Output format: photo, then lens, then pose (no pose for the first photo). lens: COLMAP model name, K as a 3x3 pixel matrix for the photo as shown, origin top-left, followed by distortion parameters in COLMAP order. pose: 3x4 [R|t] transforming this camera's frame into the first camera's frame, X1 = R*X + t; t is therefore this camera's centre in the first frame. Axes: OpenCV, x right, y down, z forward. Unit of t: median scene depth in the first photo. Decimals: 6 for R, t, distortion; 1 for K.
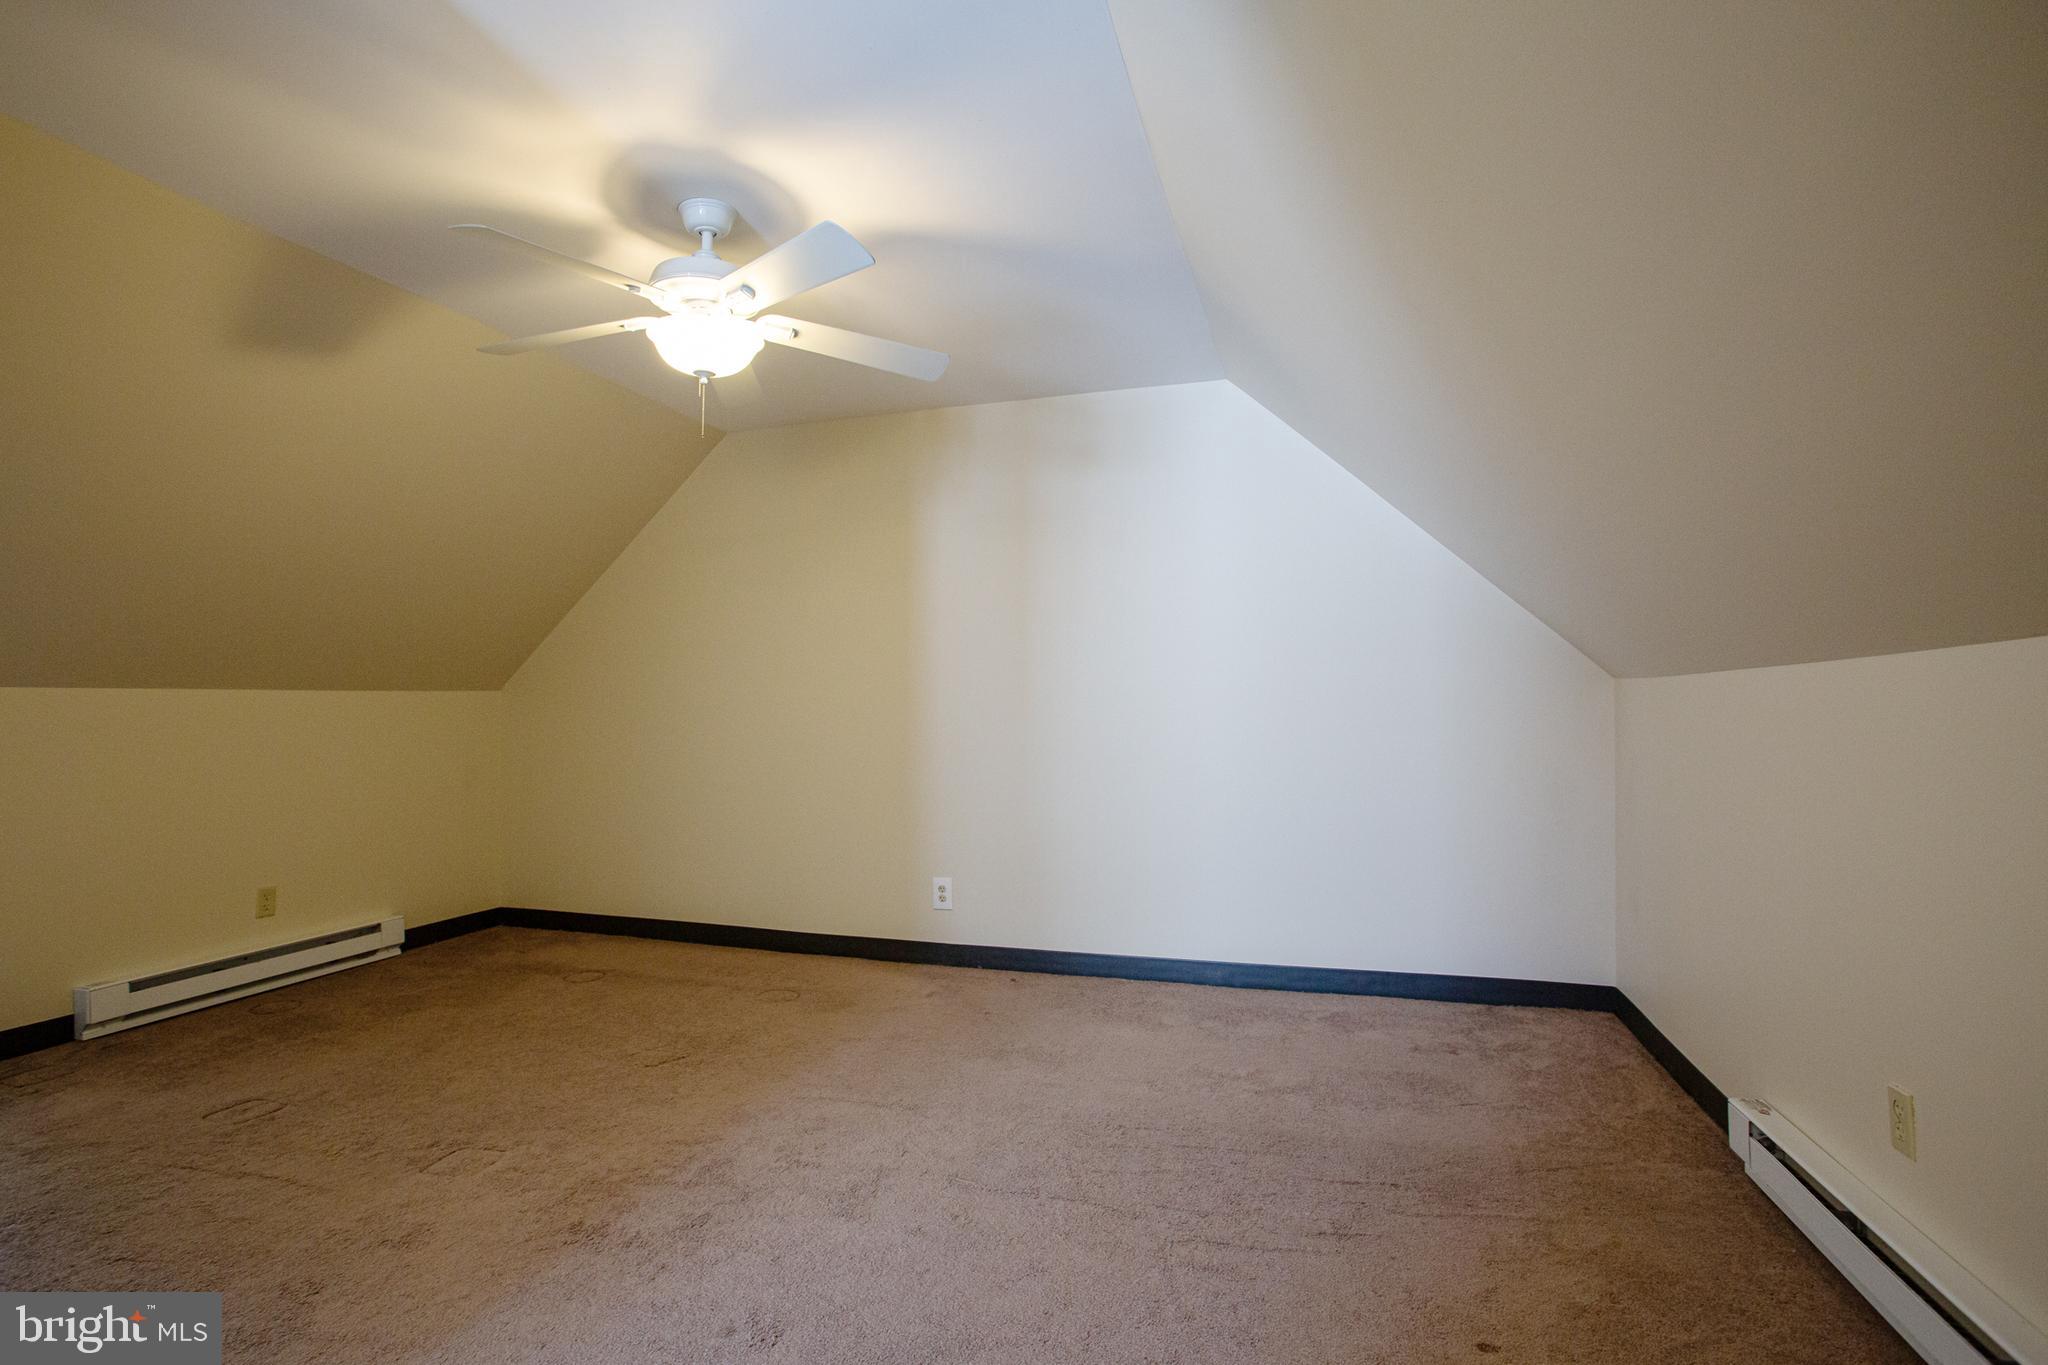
lens RADIAL K [[998.9, 0, 1007.9], [0, 998.9, 710.2], [0, 0, 1]] dist [-0.079631, 0.036300]
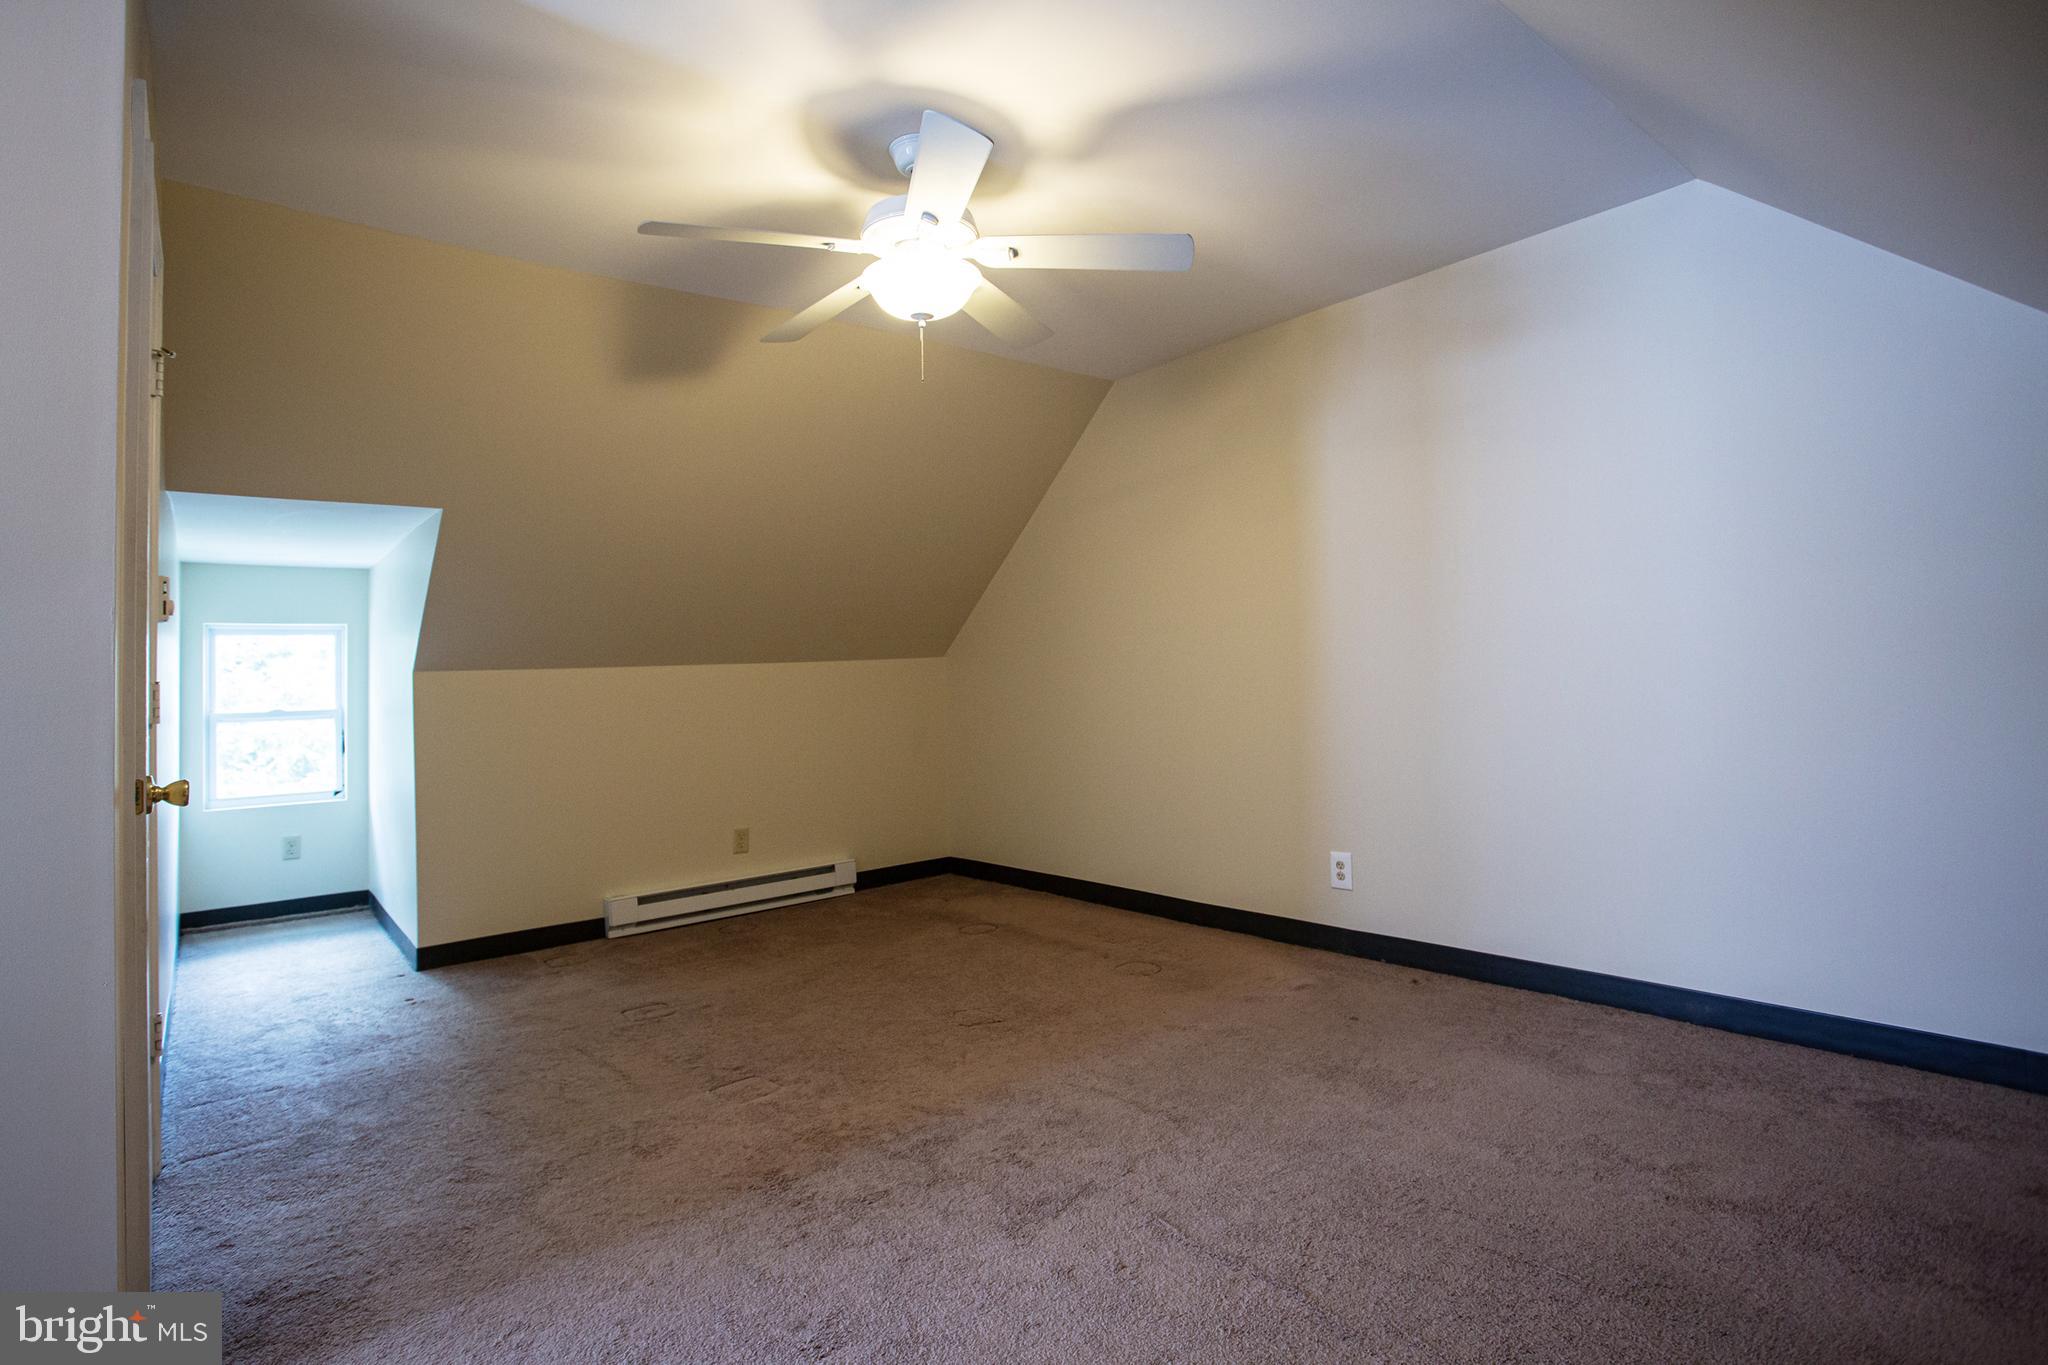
lens RADIAL K [[995.0, 0, 1010.6], [0, 995.0, 673.6], [0, 0, 1]] dist [-0.075566, 0.033338]
pose [[0.836820, -0.033515, -0.546451, 0.220524], [0.034944, 0.999359, -0.007780, 0.015114], [0.546361, -0.012584, 0.837455, 0.182321]]
